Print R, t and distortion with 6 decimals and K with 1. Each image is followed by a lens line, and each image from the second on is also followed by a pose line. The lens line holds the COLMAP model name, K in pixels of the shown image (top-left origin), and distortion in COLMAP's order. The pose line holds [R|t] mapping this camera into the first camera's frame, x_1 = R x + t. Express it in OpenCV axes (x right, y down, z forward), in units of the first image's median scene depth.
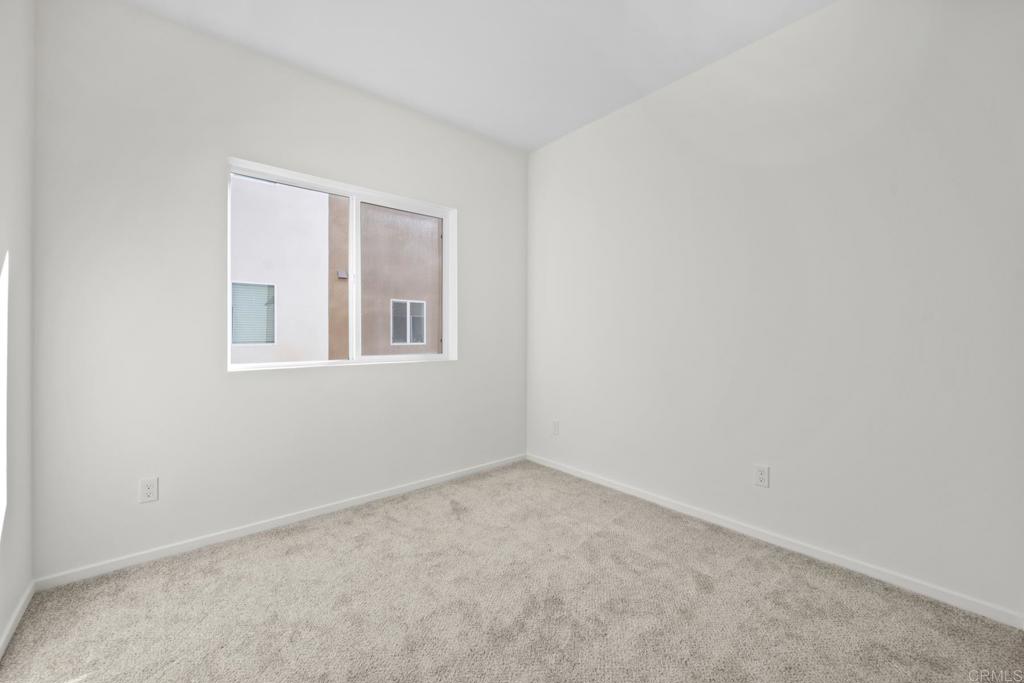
lens RADIAL K [[410.8, 0, 513.8], [0, 410.8, 337.0], [0, 0, 1]] dist [-0.000233, -0.000128]
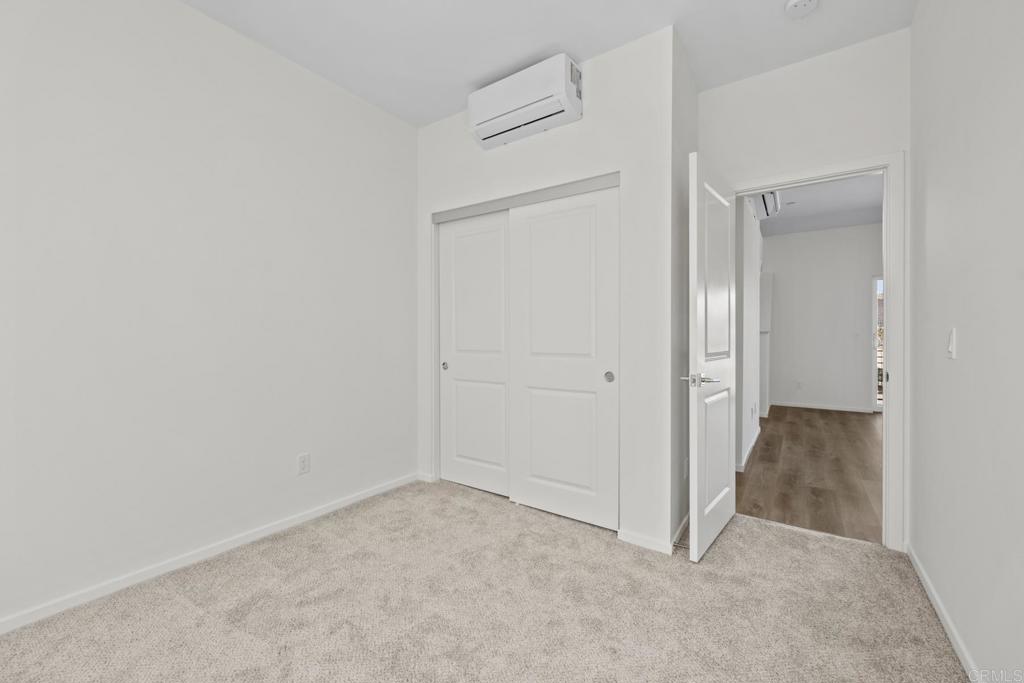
lens RADIAL K [[410.8, 0, 513.8], [0, 410.8, 337.0], [0, 0, 1]] dist [-0.000233, -0.000128]
pose [[-0.253465, -0.000229, 0.967345, -0.652328], [0.006001, 0.999980, 0.001809, 0.002682], [-0.967326, 0.006263, -0.253459, 0.801635]]
